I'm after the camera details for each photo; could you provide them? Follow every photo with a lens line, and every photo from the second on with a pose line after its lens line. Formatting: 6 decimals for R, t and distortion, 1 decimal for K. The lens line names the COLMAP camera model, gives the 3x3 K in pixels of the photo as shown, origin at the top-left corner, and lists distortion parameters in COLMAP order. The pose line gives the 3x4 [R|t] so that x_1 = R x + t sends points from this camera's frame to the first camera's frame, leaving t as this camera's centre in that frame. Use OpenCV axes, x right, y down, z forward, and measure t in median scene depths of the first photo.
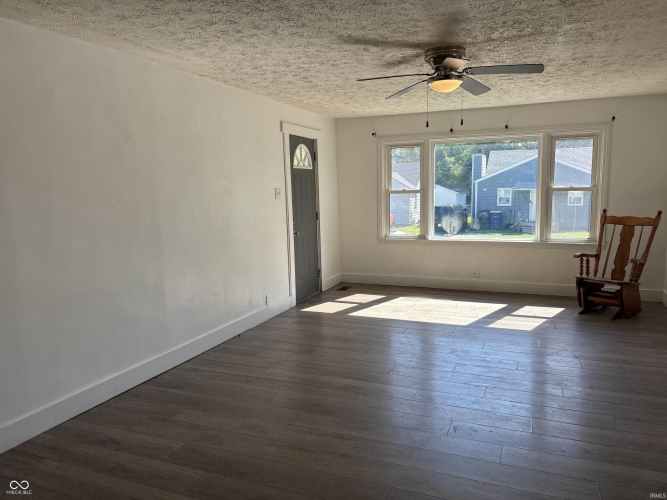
lens RADIAL K [[498.2, 0, 333.5], [0, 498.2, 250.0], [0, 0, 1]] dist [0.005620, 0.001195]
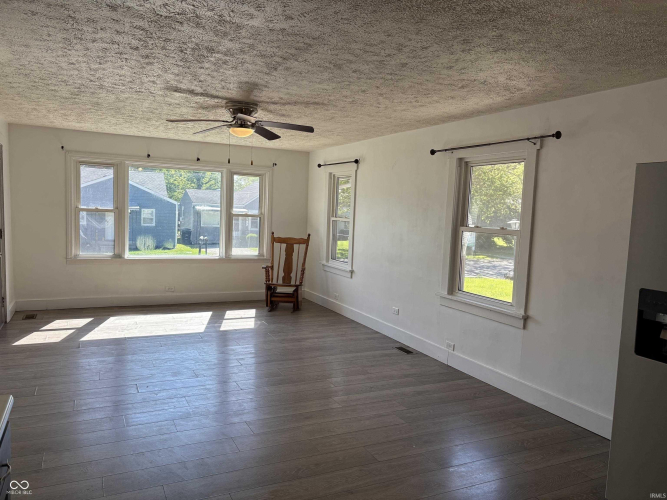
lens RADIAL K [[498.2, 0, 333.5], [0, 498.2, 250.0], [0, 0, 1]] dist [0.005620, 0.001195]
pose [[0.648738, -0.014063, 0.760882, -0.349046], [0.040708, 0.999039, -0.016244, -0.004868], [-0.759922, 0.041512, 0.648687, 0.016736]]
